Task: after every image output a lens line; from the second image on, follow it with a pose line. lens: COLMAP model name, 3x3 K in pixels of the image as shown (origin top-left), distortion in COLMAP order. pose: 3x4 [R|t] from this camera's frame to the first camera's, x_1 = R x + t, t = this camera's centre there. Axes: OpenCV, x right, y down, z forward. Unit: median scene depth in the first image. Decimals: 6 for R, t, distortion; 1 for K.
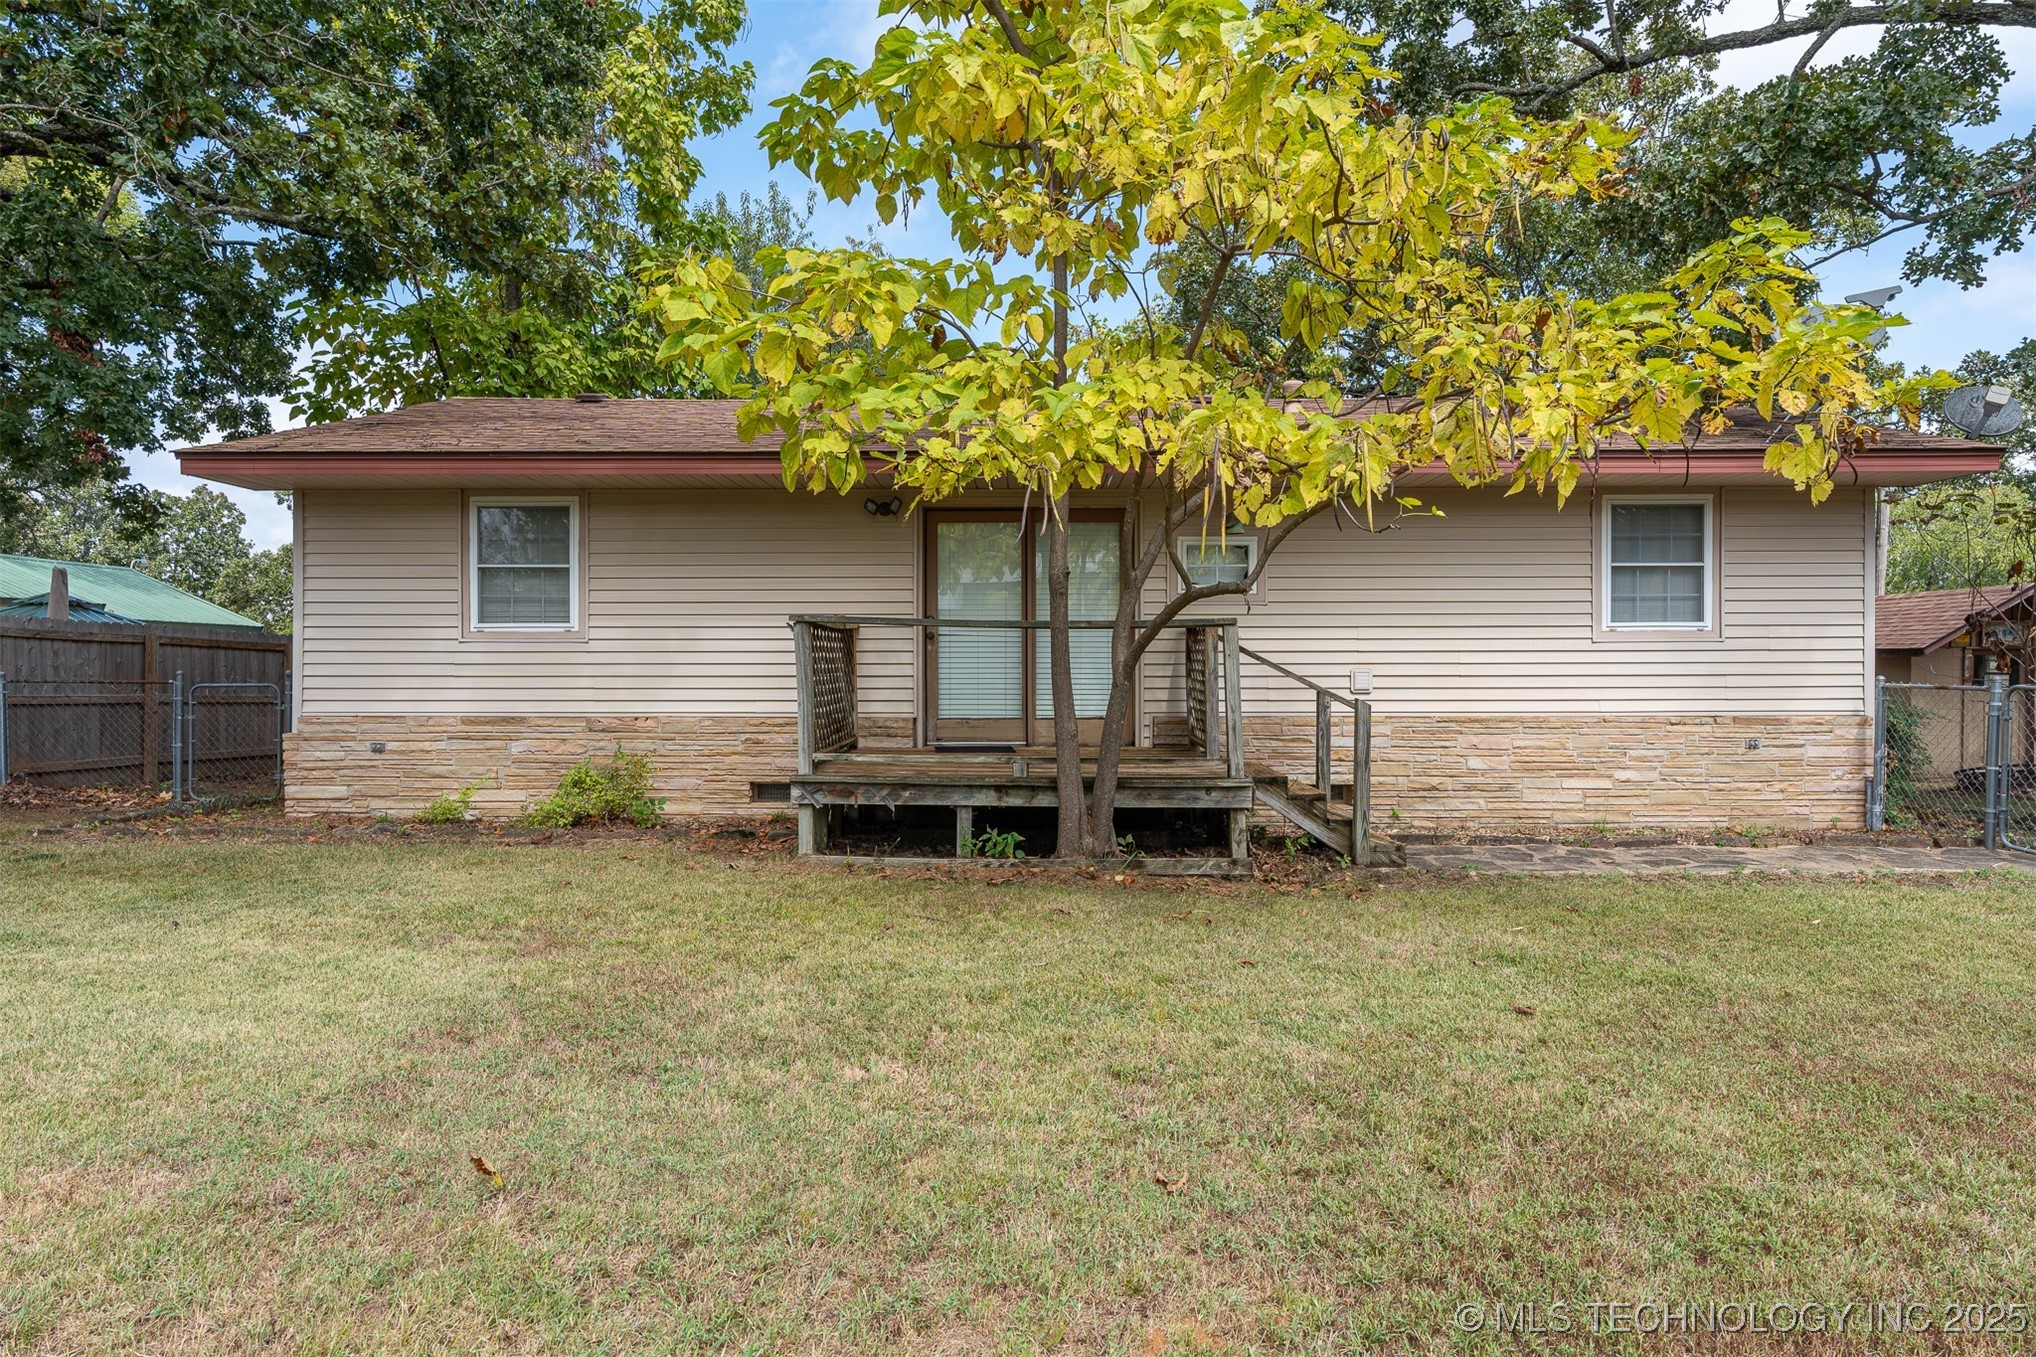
lens RADIAL K [[1178.9, 0, 1021.0], [0, 1178.9, 671.4], [0, 0, 1]] dist [0.003495, 0.000276]
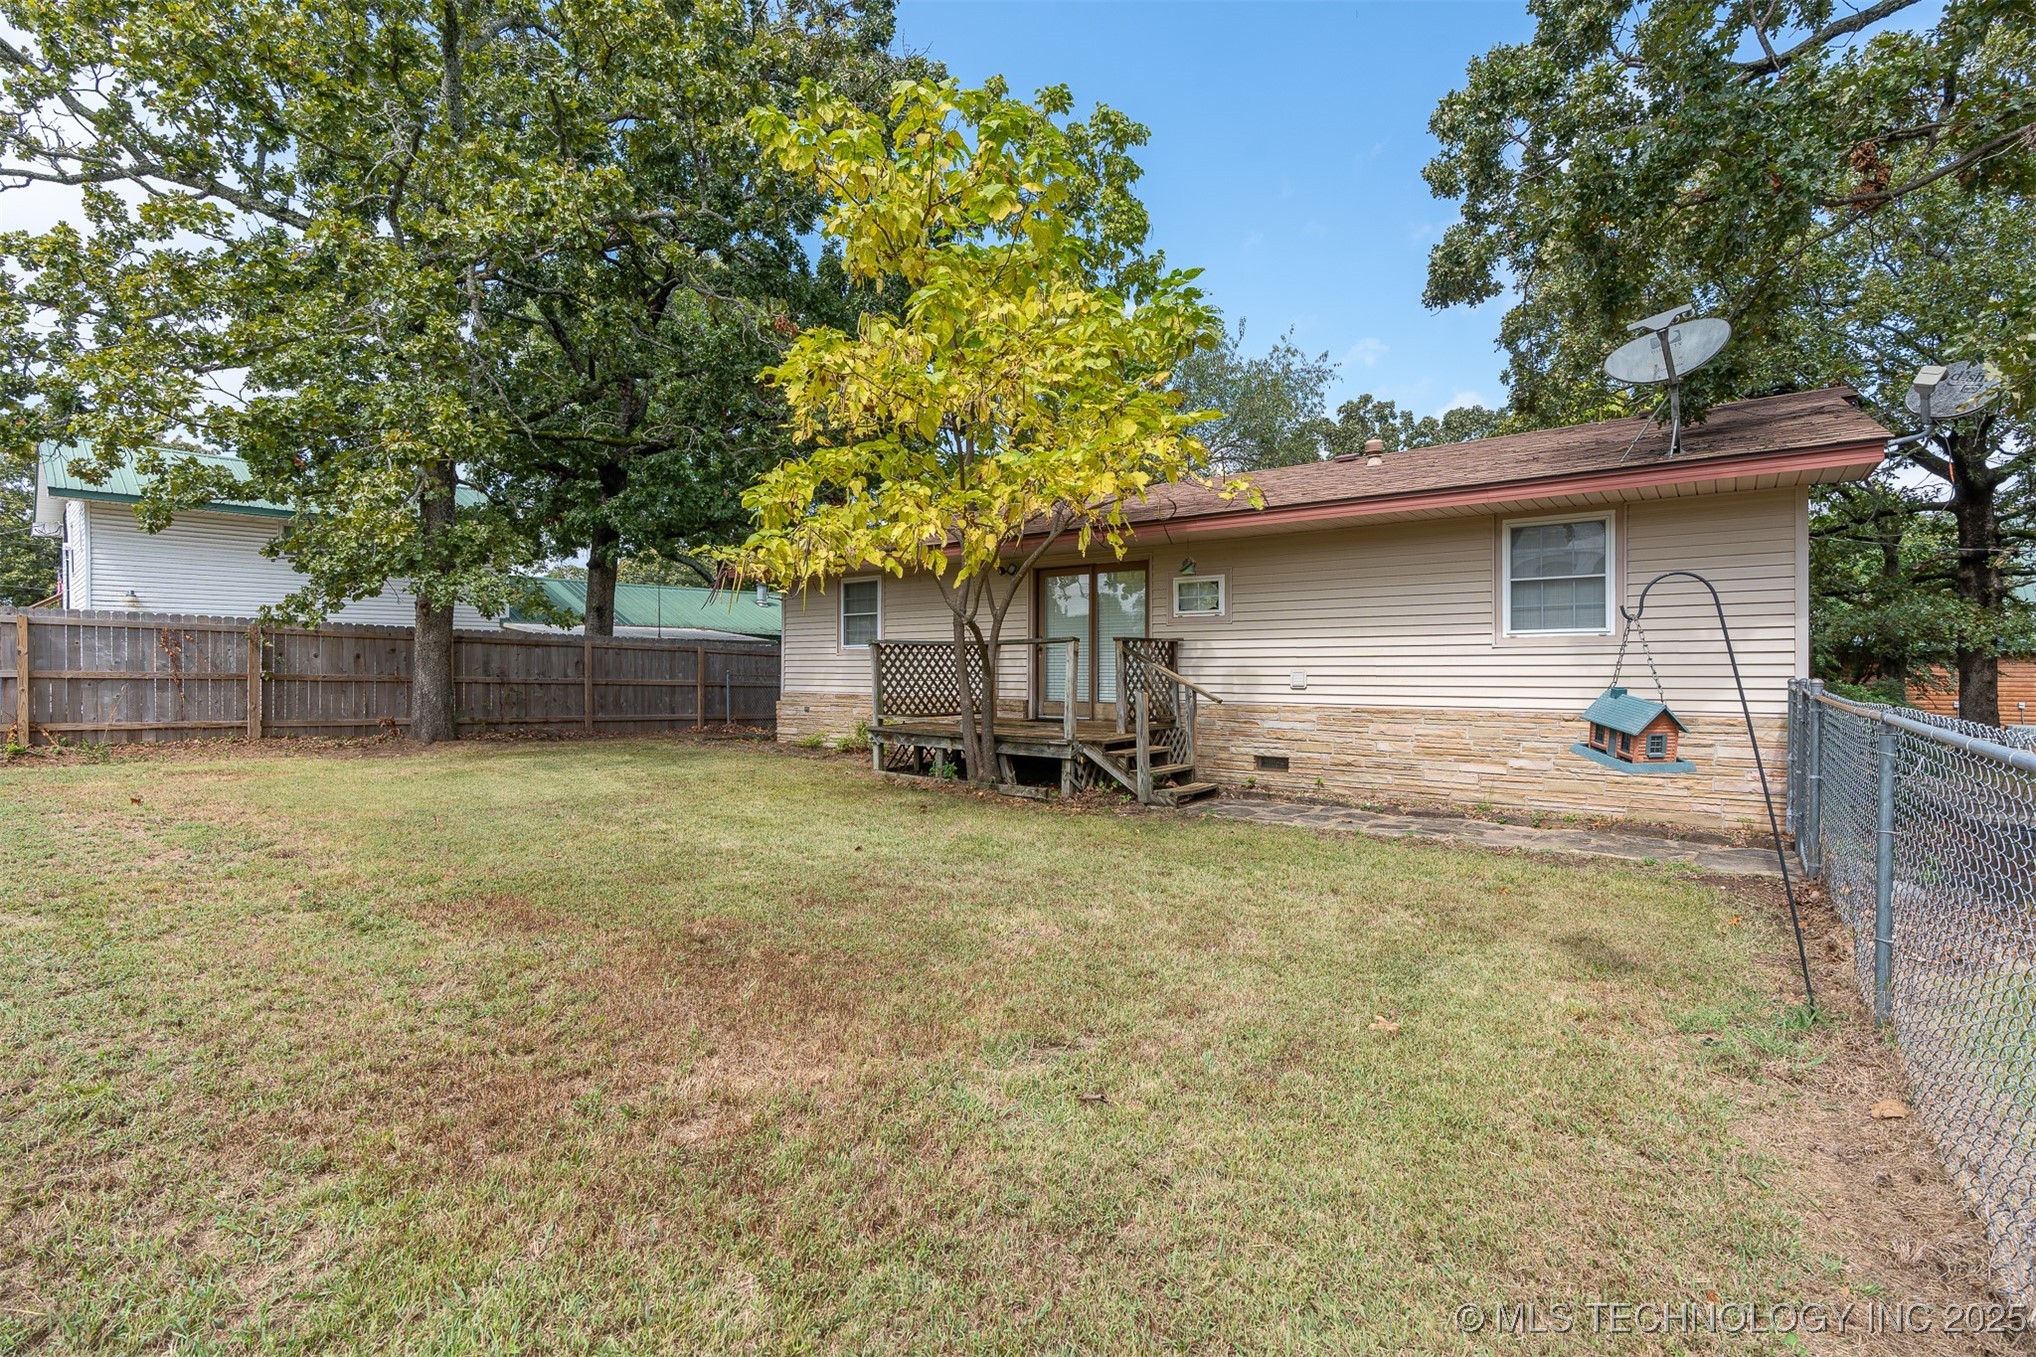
lens RADIAL K [[929.8, 0, 1013.9], [0, 929.8, 670.8], [0, 0, 1]] dist [-0.005398, 0.001751]
pose [[0.790382, 0.002306, -0.612610, 0.676402], [-0.003765, 0.999992, -0.001092, 0.000794], [0.612603, 0.003169, 0.790385, -0.013399]]
